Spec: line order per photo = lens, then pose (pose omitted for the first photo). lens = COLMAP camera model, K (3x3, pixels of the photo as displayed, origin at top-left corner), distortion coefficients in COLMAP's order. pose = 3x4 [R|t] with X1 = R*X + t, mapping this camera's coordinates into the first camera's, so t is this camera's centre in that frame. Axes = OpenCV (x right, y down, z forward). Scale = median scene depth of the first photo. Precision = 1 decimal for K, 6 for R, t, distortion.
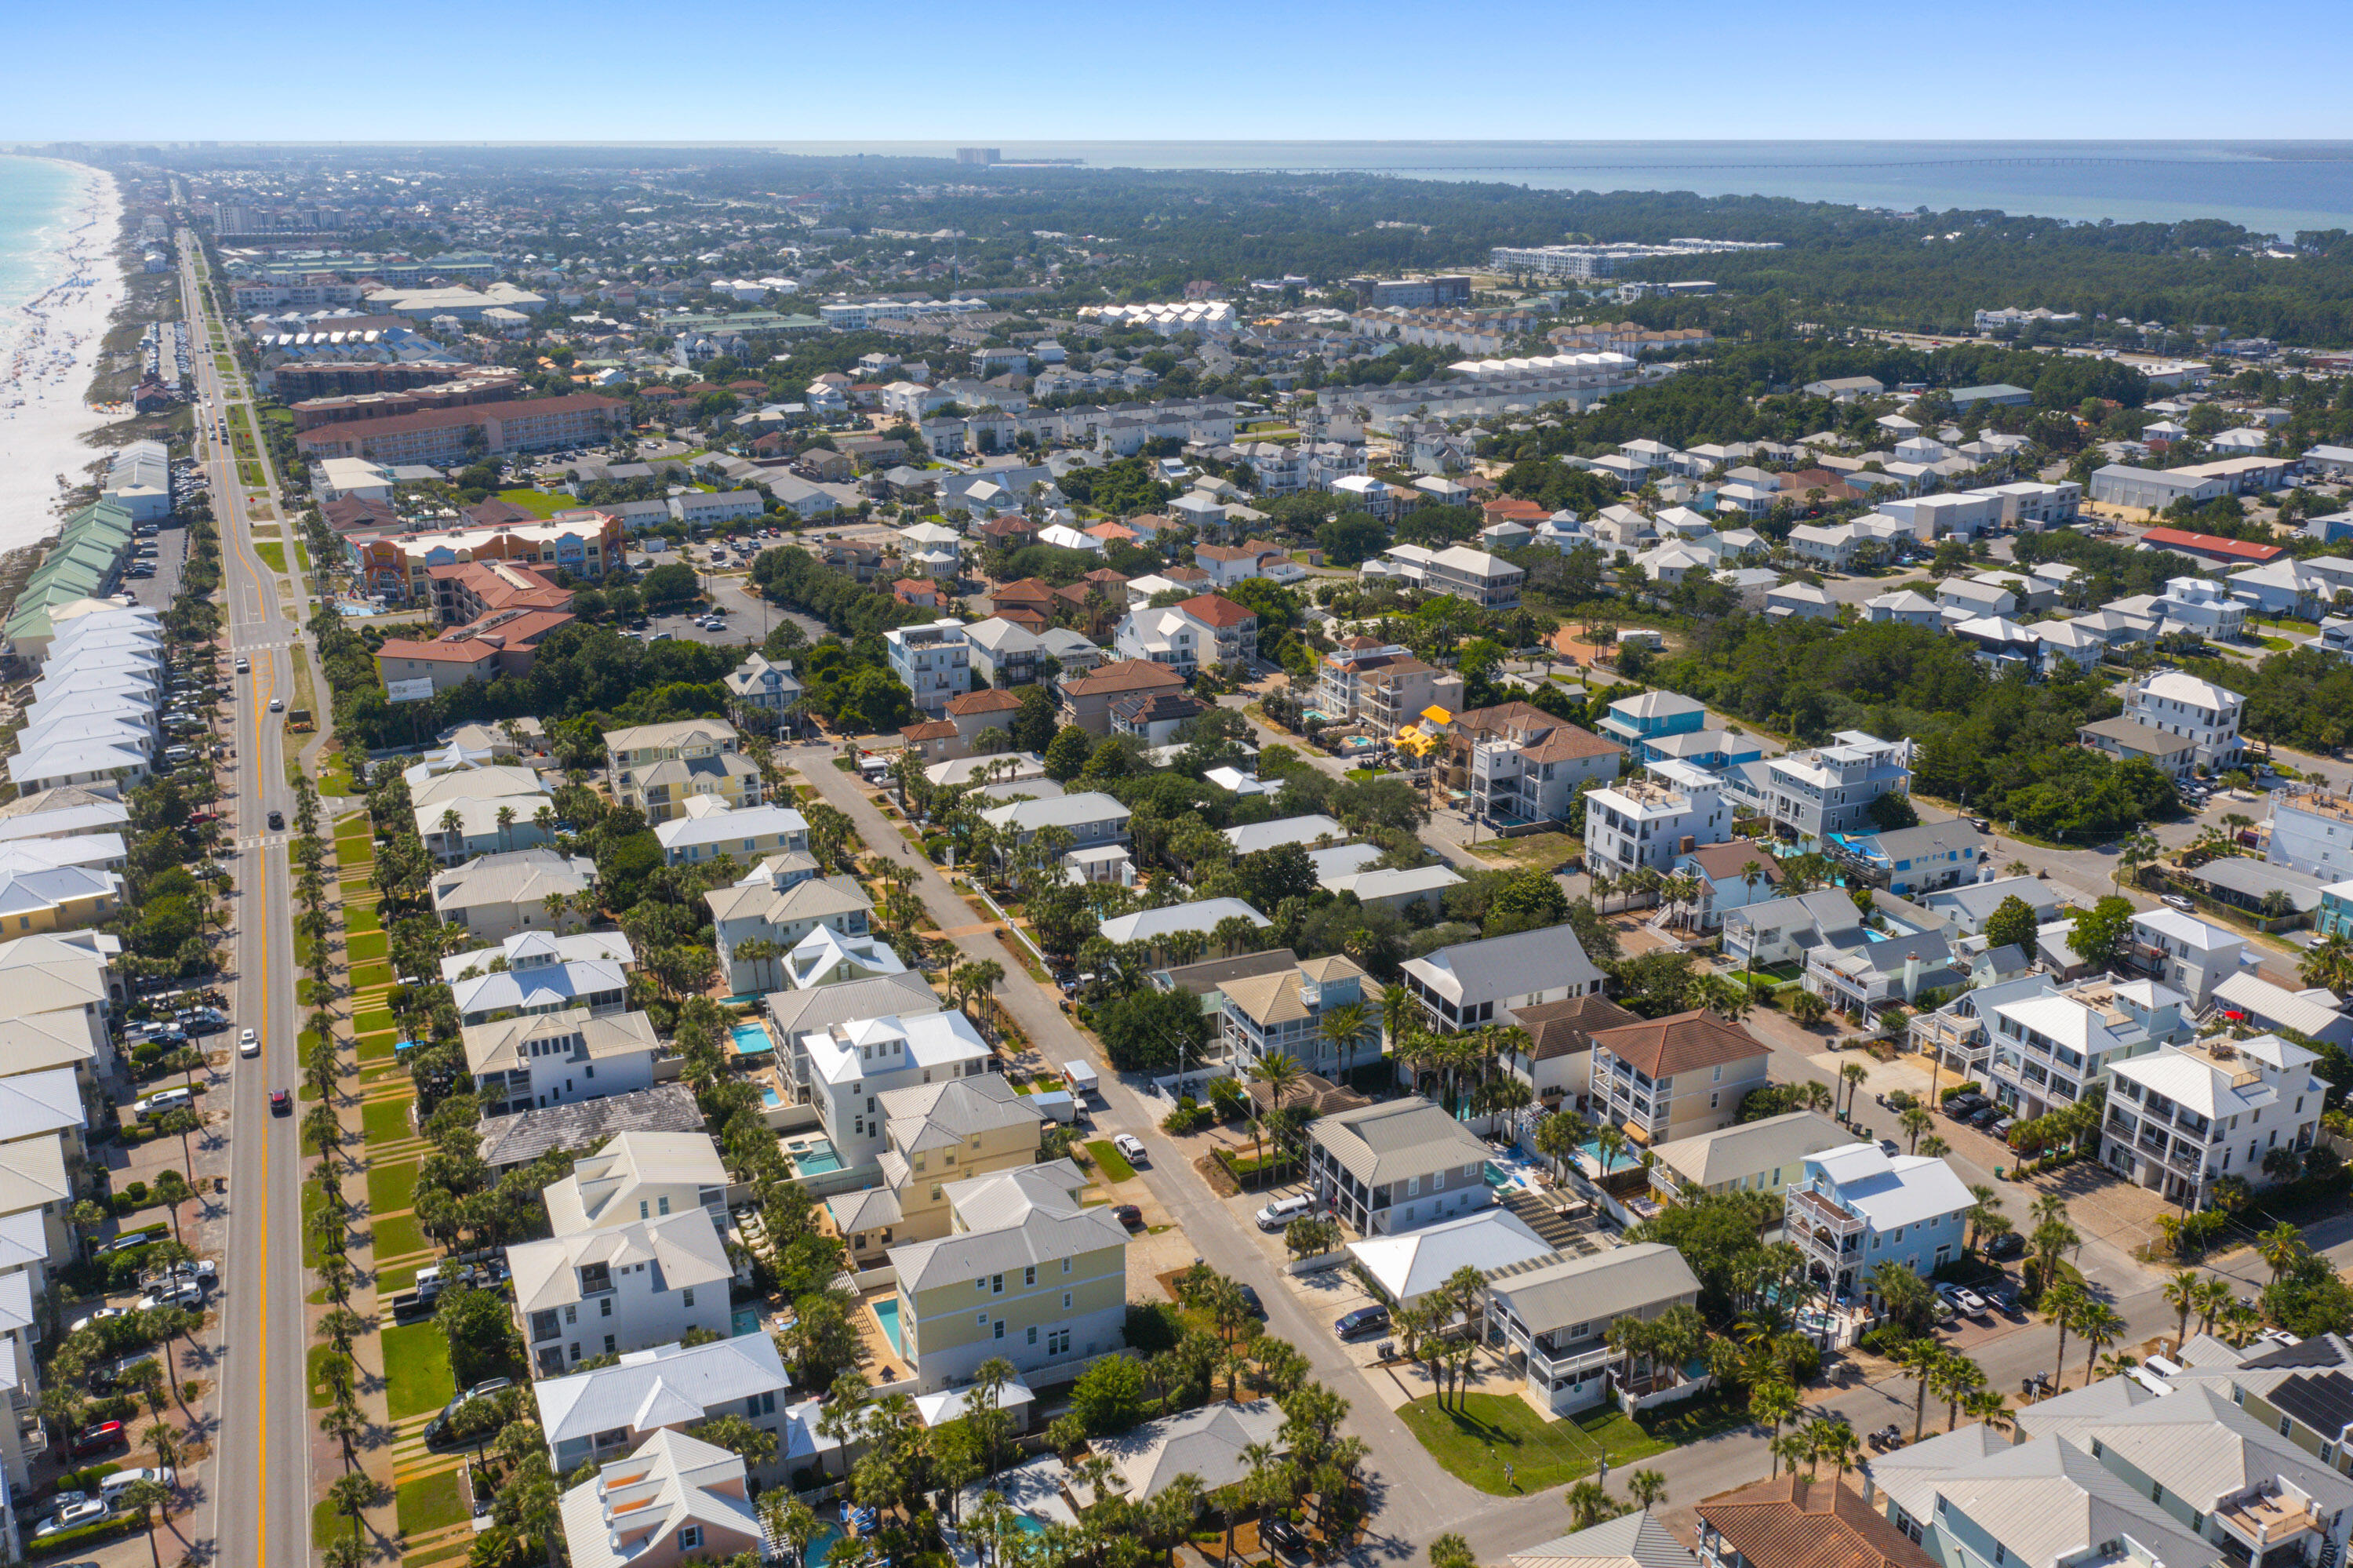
lens RADIAL K [[1928.6, 0, 1176.5], [0, 1928.6, 784.0], [0, 0, 1]] dist [-0.013963, -0.003426]
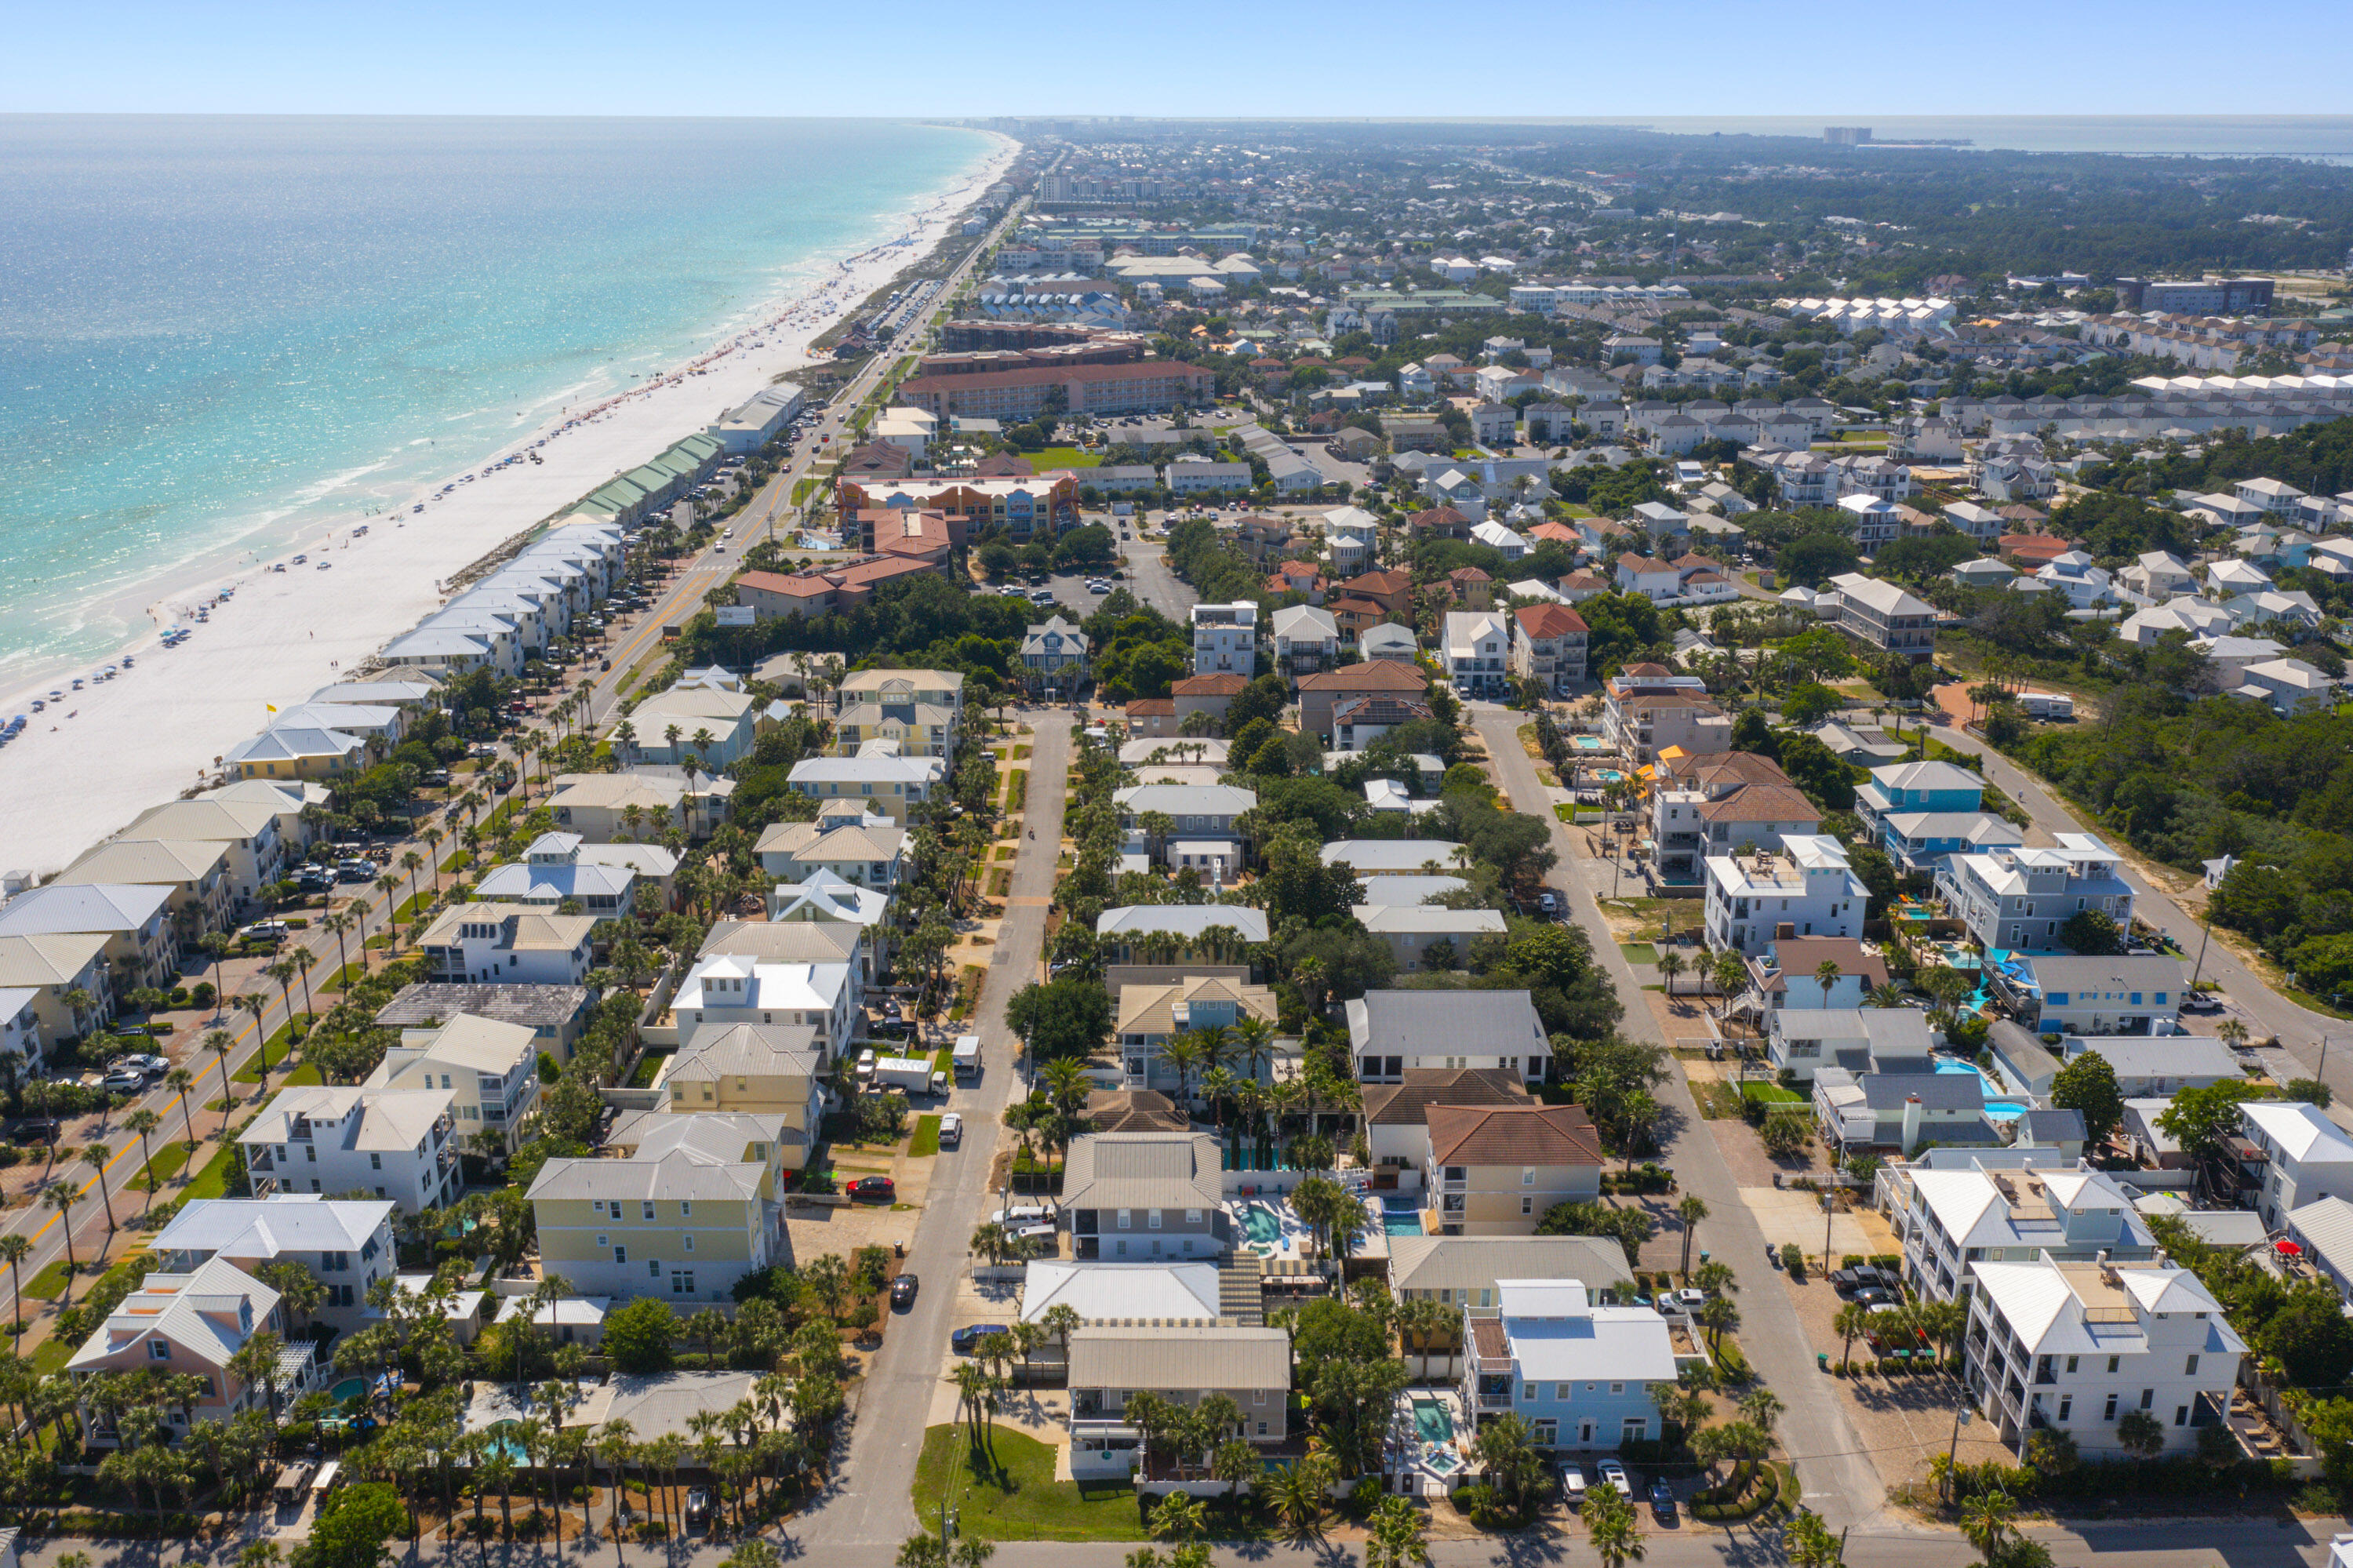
lens RADIAL K [[1973.2, 0, 1189.6], [0, 1973.2, 777.4], [0, 0, 1]] dist [-0.010270, -0.003770]
pose [[0.914186, 0.129813, -0.383943, 0.324027], [-0.129684, 0.991205, 0.026348, -0.023845], [0.383987, 0.025704, 0.922981, 0.071419]]
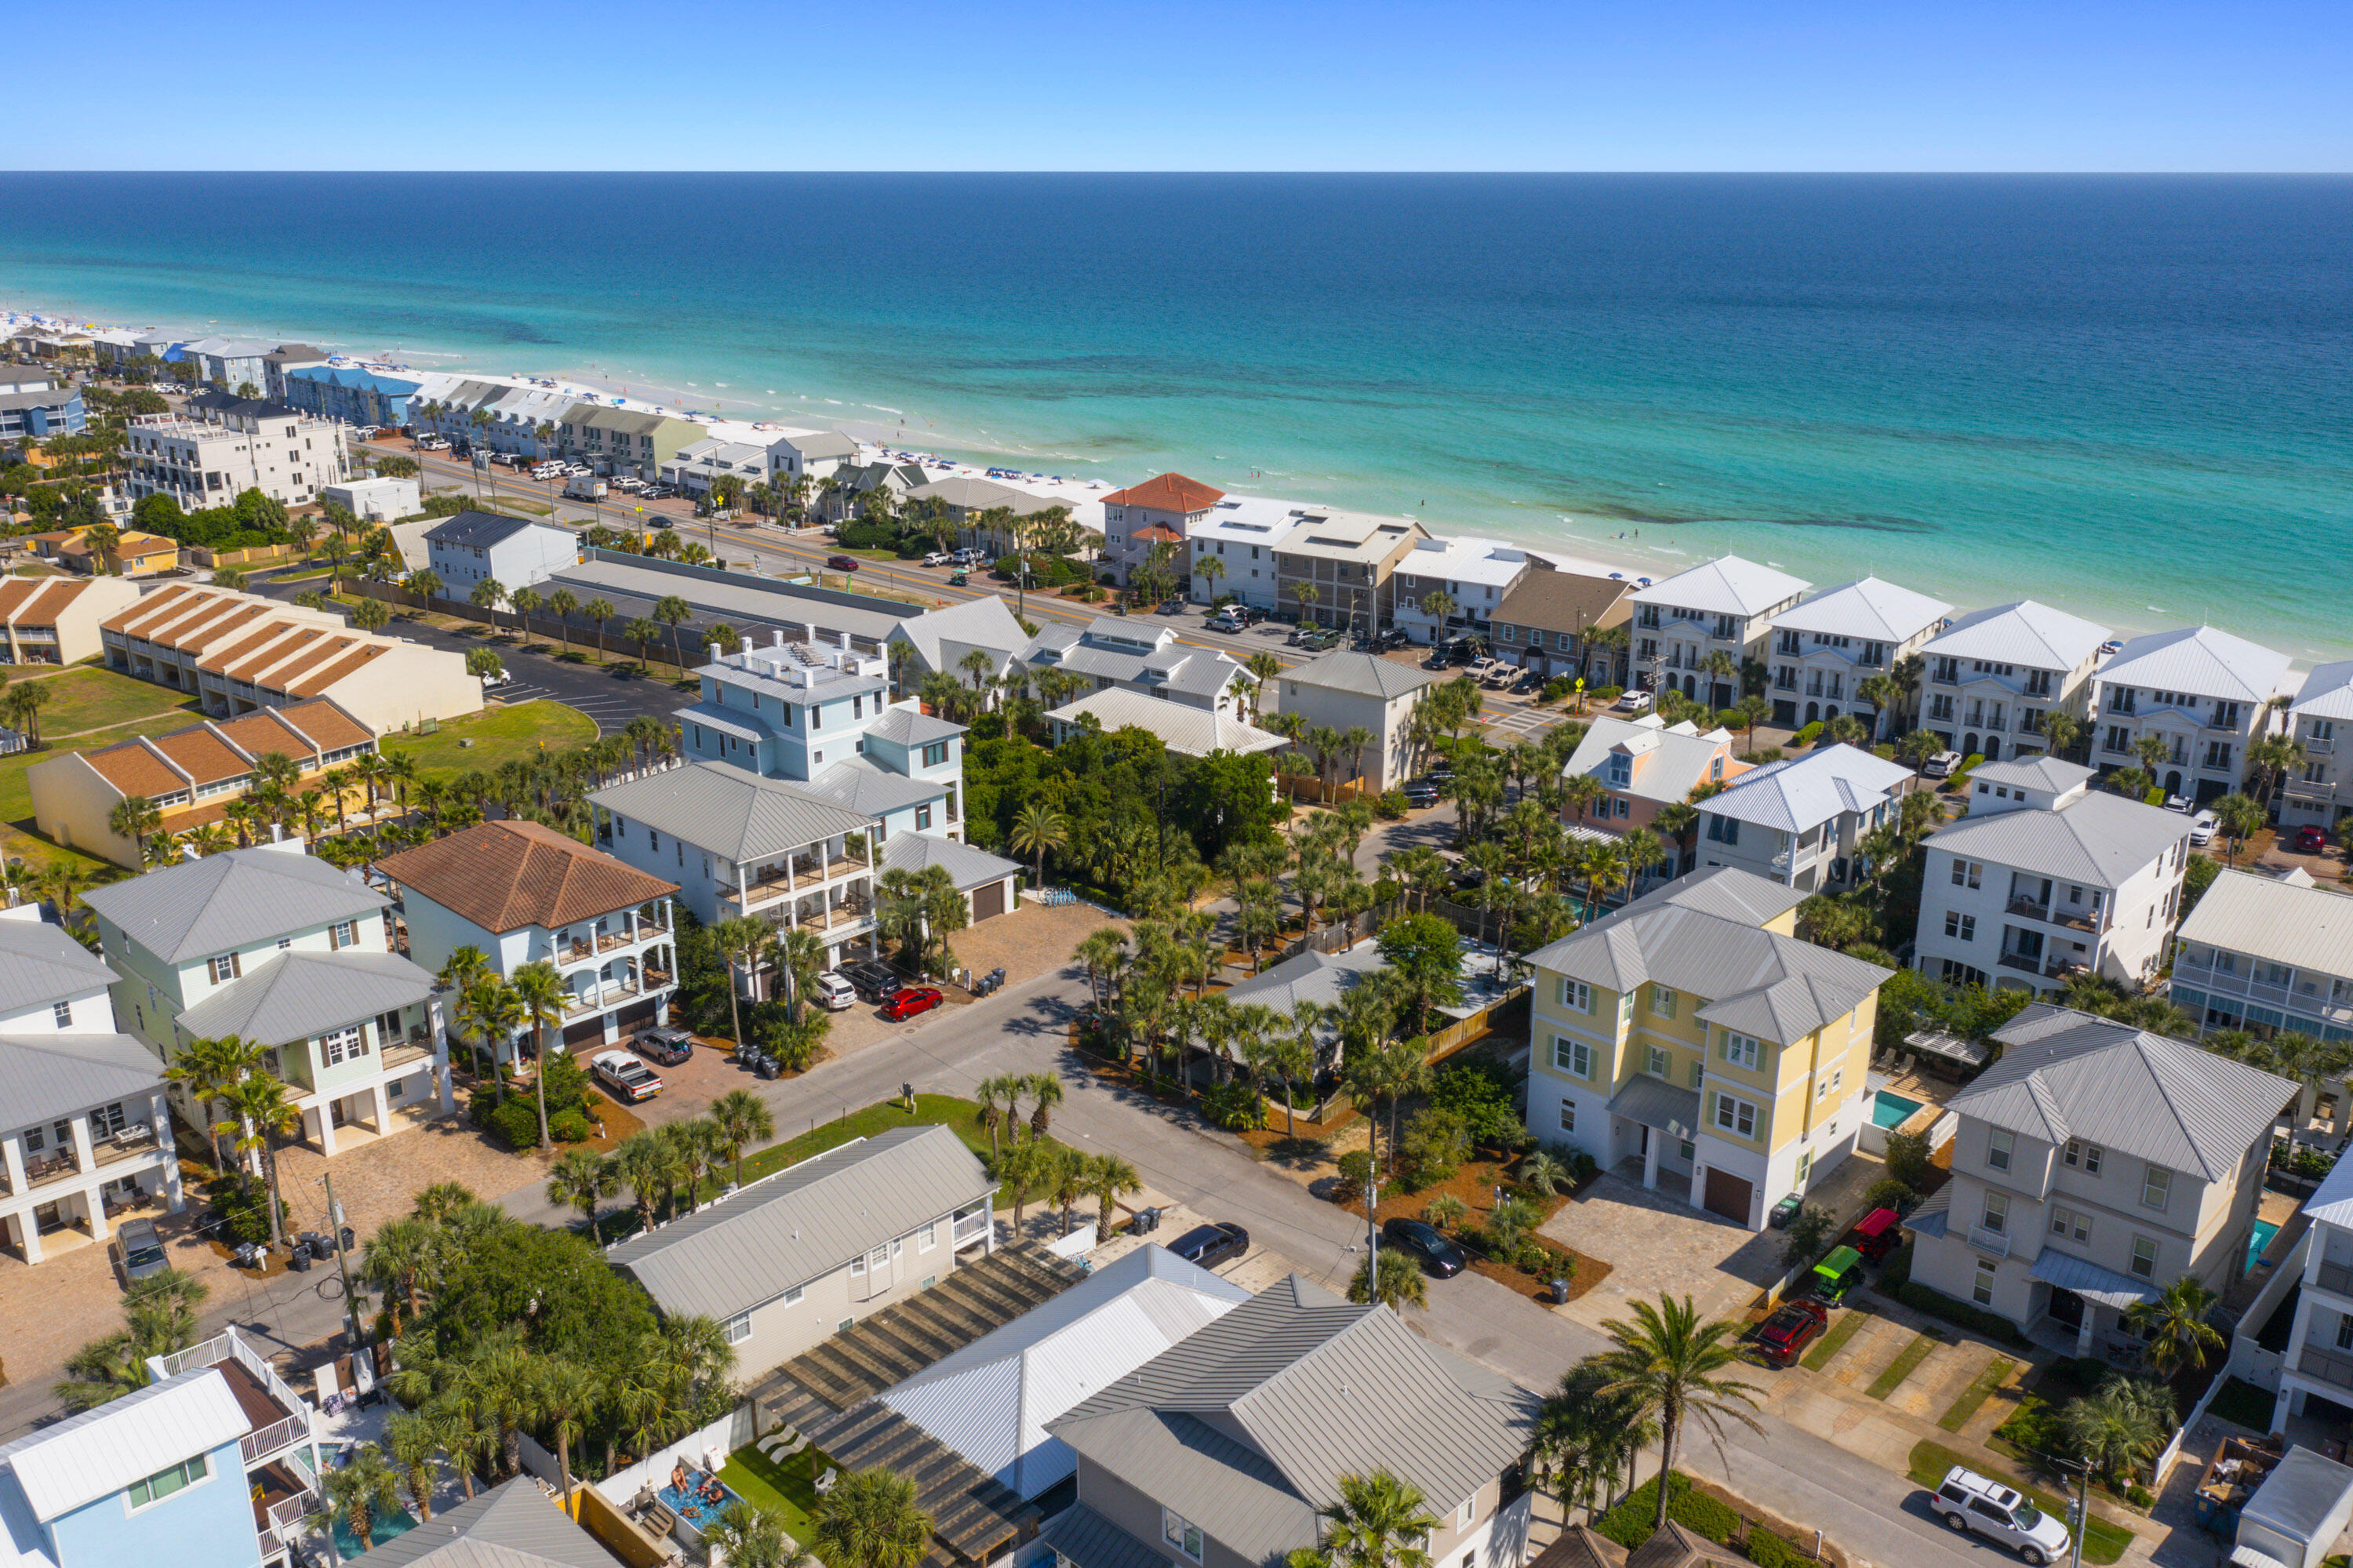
lens RADIAL K [[1900.3, 0, 1176.5], [0, 1900.3, 784.0], [0, 0, 1]] dist [-0.018582, -0.011188]
pose [[-0.924347, 0.117691, -0.362947, 0.173902], [-0.120325, 0.812786, 0.570001, -0.087340], [0.362083, 0.570551, -0.737135, 0.803158]]
